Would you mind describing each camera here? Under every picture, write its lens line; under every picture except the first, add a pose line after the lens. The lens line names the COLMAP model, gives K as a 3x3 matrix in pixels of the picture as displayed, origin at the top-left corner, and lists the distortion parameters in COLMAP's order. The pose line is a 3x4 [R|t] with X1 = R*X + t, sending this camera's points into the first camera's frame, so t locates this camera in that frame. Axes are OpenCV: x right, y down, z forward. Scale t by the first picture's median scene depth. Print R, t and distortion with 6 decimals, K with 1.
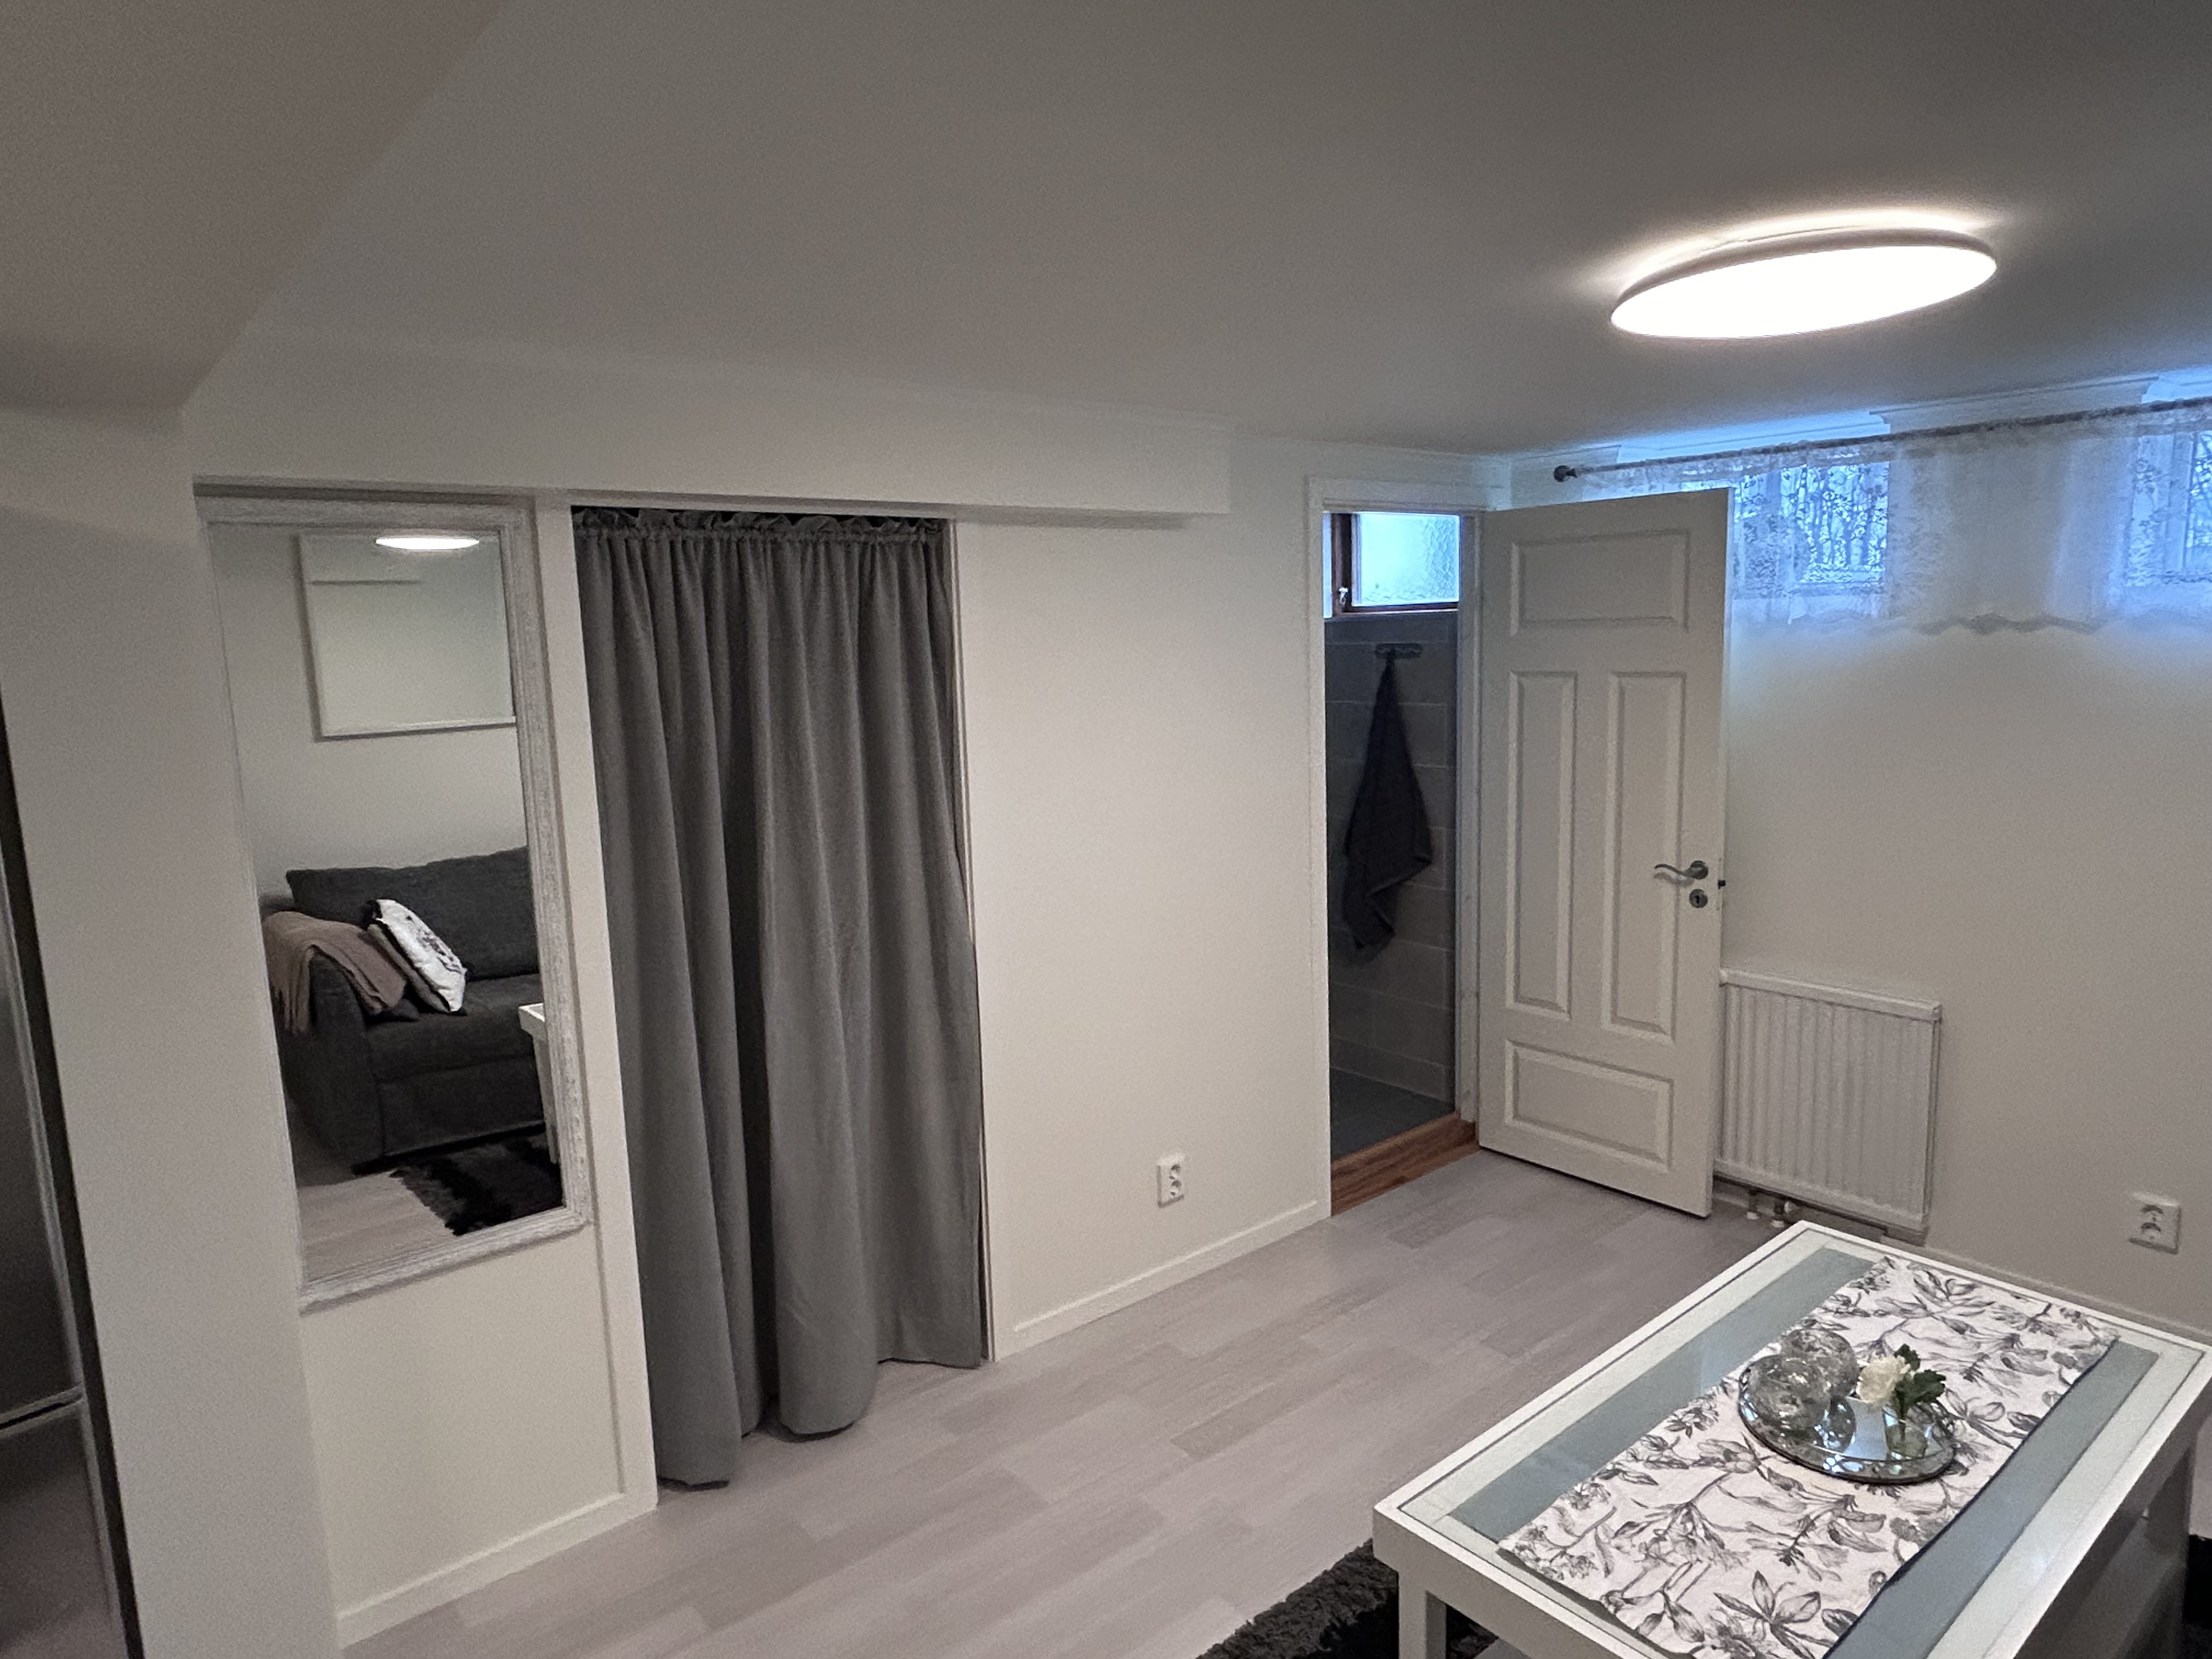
lens RADIAL K [[1354.8, 0, 1115.5], [0, 1354.8, 812.9], [0, 0, 1]] dist [-0.002139, -0.002053]
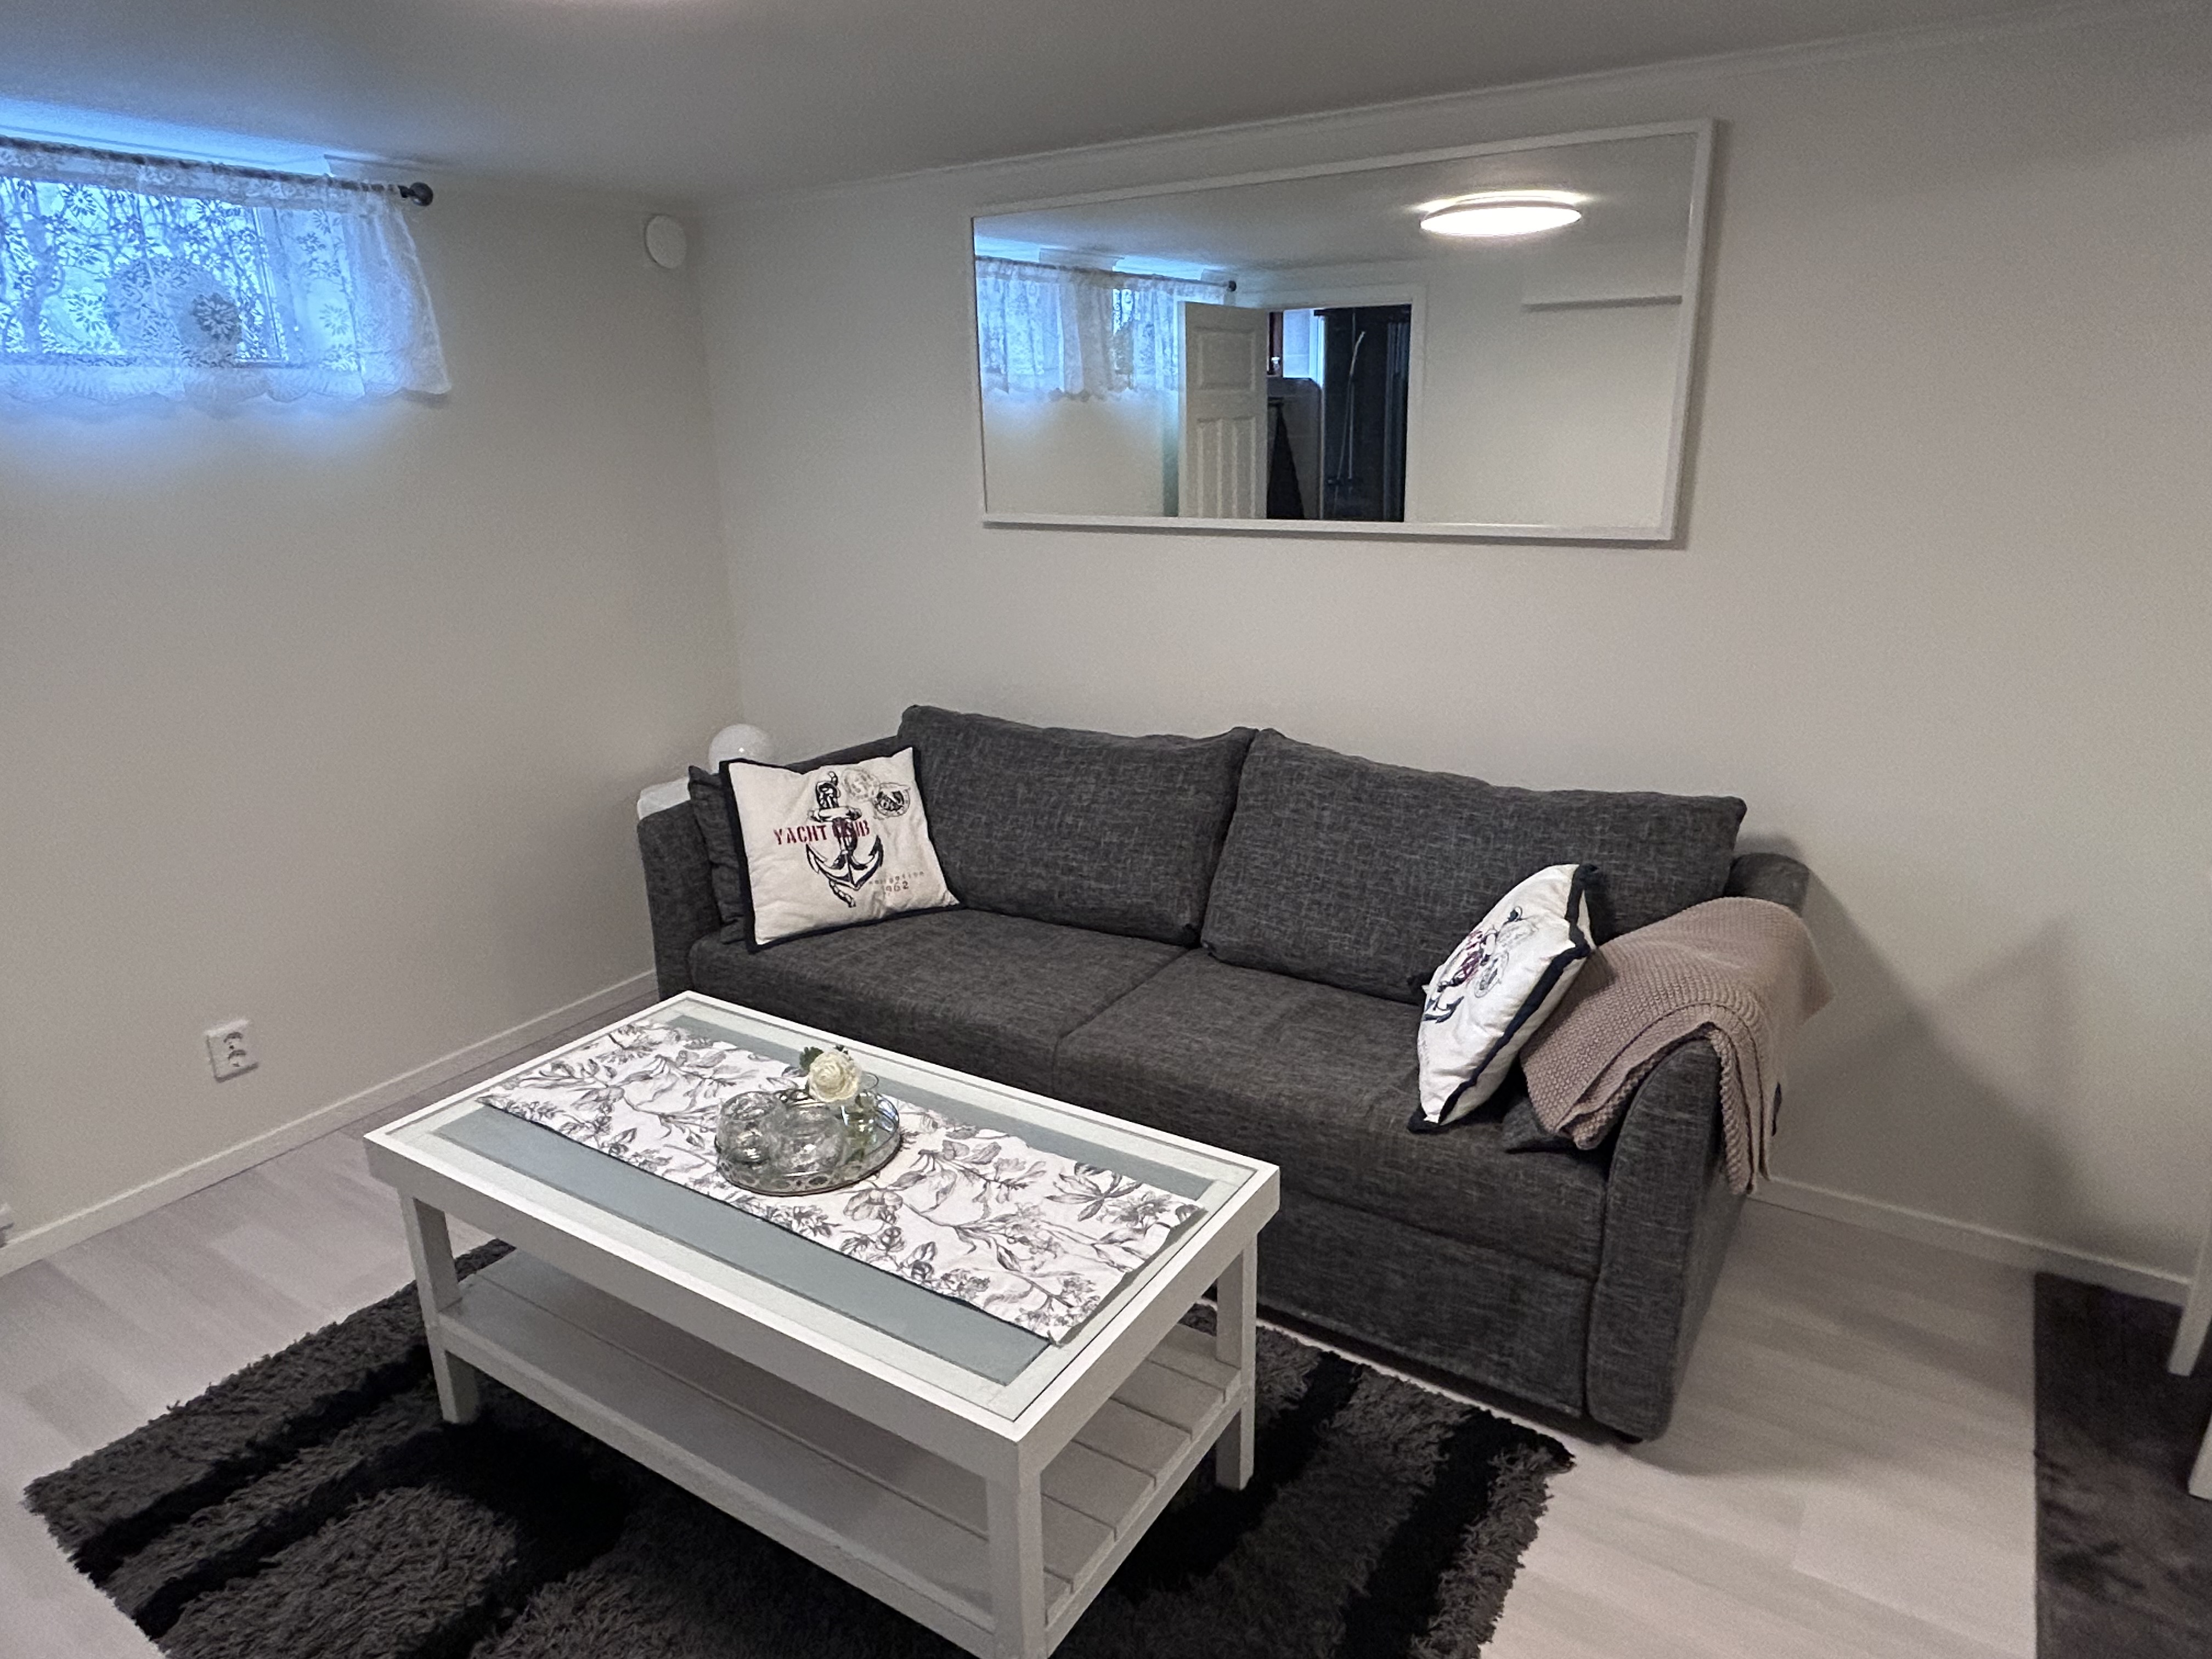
lens RADIAL K [[1351.7, 0, 1102.7], [0, 1351.7, 825.8], [0, 0, 1]] dist [-0.001932, 0.002368]
pose [[-0.299886, -0.245220, 0.921919, -0.255892], [0.161005, 0.939525, 0.302275, -0.039182], [-0.940290, 0.239082, -0.242269, 0.559205]]
